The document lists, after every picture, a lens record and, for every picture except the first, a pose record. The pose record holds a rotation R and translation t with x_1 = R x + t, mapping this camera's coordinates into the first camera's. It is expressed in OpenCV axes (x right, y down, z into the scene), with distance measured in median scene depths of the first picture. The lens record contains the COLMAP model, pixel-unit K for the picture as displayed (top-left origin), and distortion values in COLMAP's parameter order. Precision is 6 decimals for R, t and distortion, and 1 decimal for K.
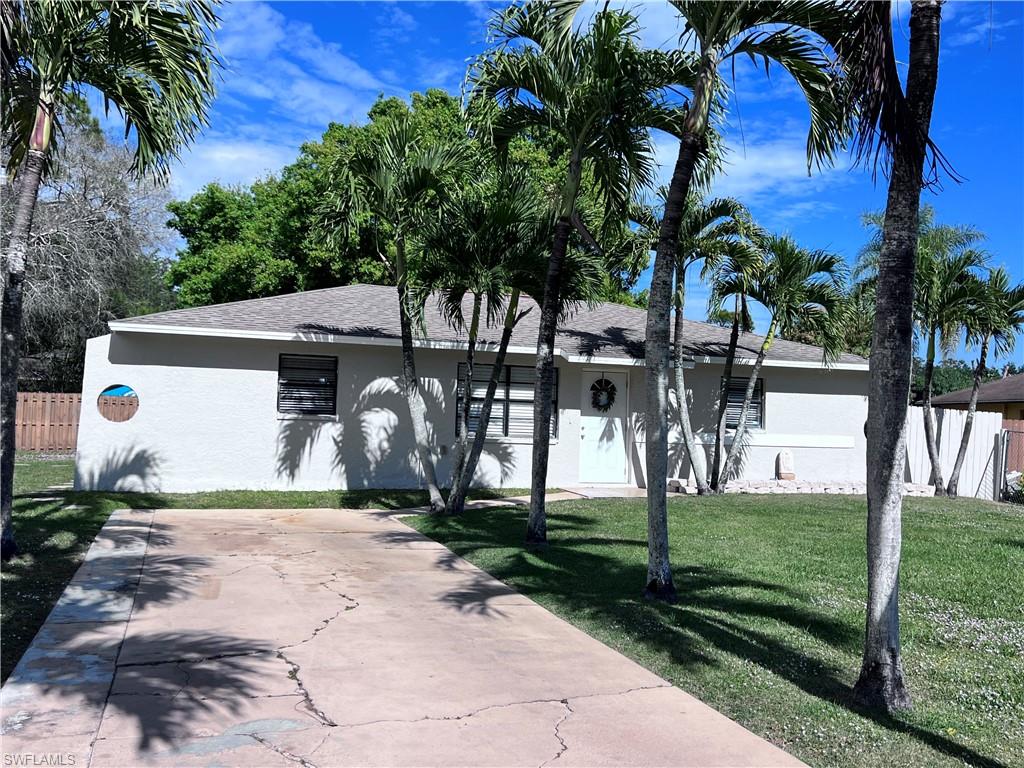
lens RADIAL K [[941.5, 0, 512.0], [0, 941.5, 384.0], [0, 0, 1]] dist [0.027820, 0.002226]
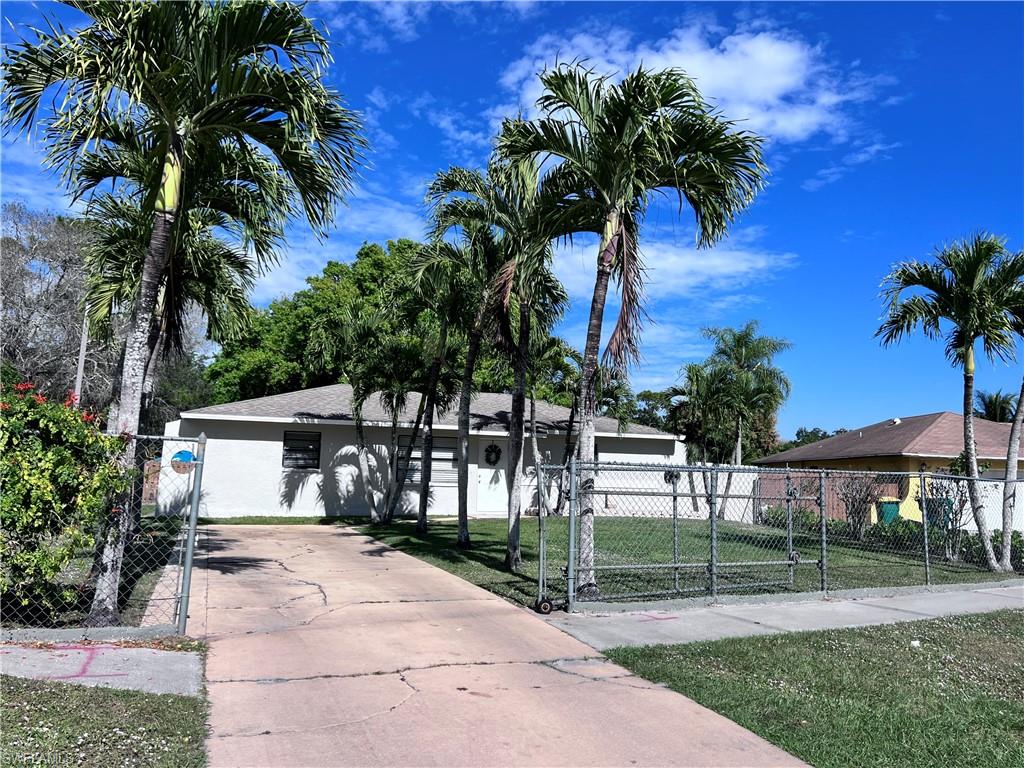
lens RADIAL K [[818.3, 0, 514.8], [0, 818.3, 368.2], [0, 0, 1]] dist [0.061376, -0.005278]
pose [[0.999740, -0.005637, 0.022106, 0.117682], [0.007842, 0.994859, -0.100969, 0.006568], [-0.021423, 0.101116, 0.994644, -0.421169]]
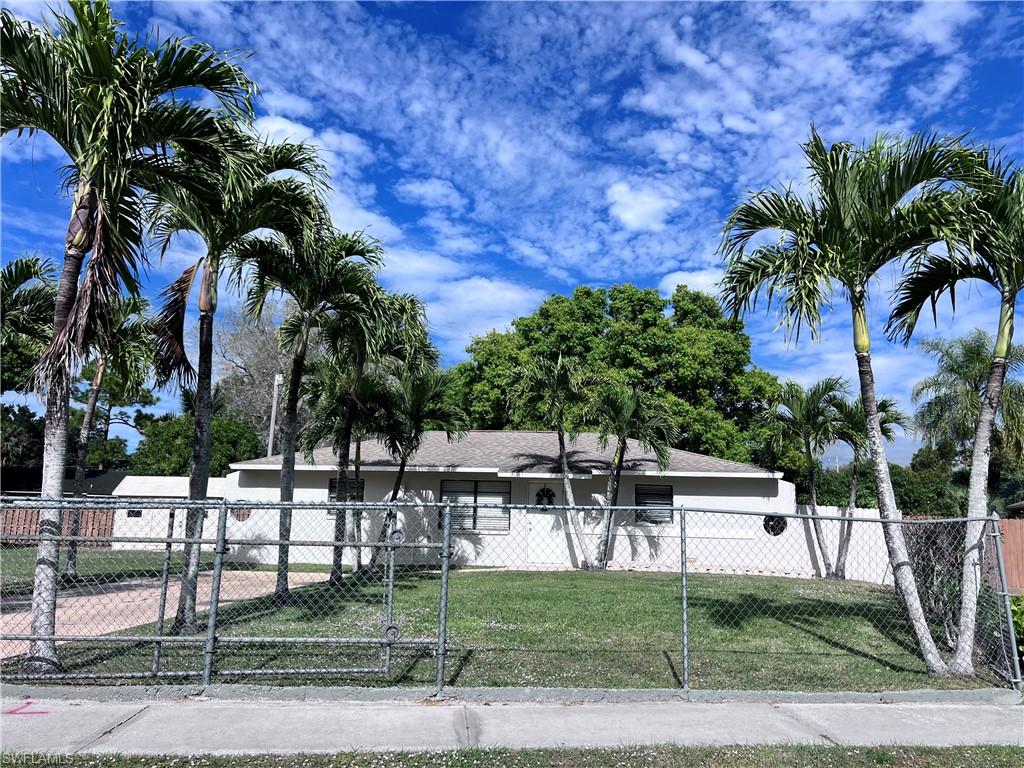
lens RADIAL K [[768.5, 0, 512.0], [0, 768.5, 384.0], [0, 0, 1]] dist [0.088223, -0.092850]
pose [[0.908421, -0.085481, -0.409225, 0.611324], [0.021746, 0.987209, -0.157940, 0.025545], [0.417491, 0.134577, 0.898660, -0.120973]]
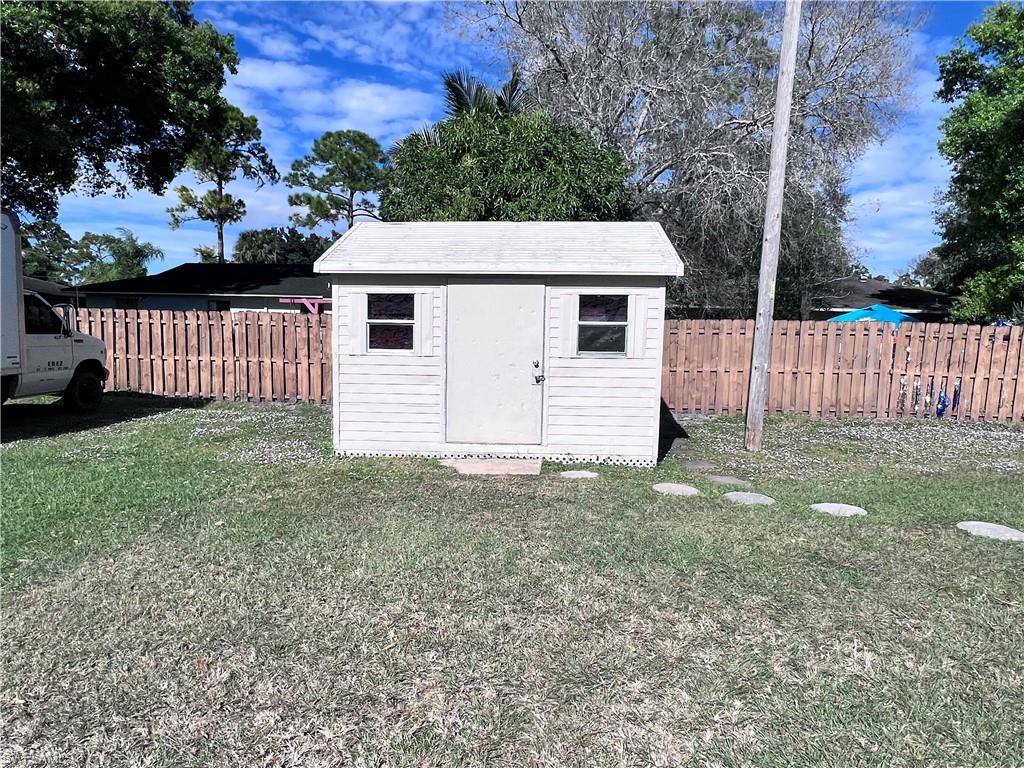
lens RADIAL K [[626.1, 0, 512.0], [0, 626.1, 384.0], [0, 0, 1]] dist [0.001189, 0.001615]
pose [[0.772531, 0.040609, -0.633677, -0.690372], [0.027724, 0.994844, 0.097553, 0.009844], [0.634372, -0.092931, 0.767422, 0.968642]]
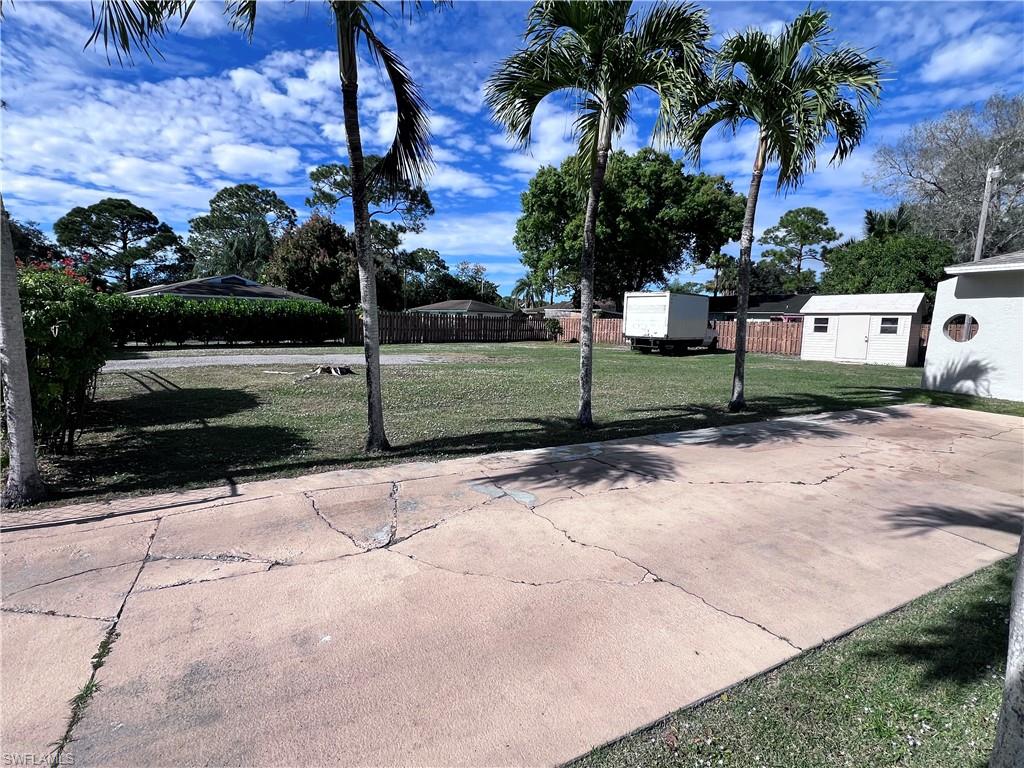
lens RADIAL K [[491.6, 0, 512.0], [0, 491.6, 384.0], [0, 0, 1]] dist [-0.005402, -0.000544]
pose [[0.129358, 0.094862, -0.987050, 0.186977], [0.022696, 0.994869, 0.098588, 0.015187], [0.991338, -0.035155, 0.126541, 0.248136]]
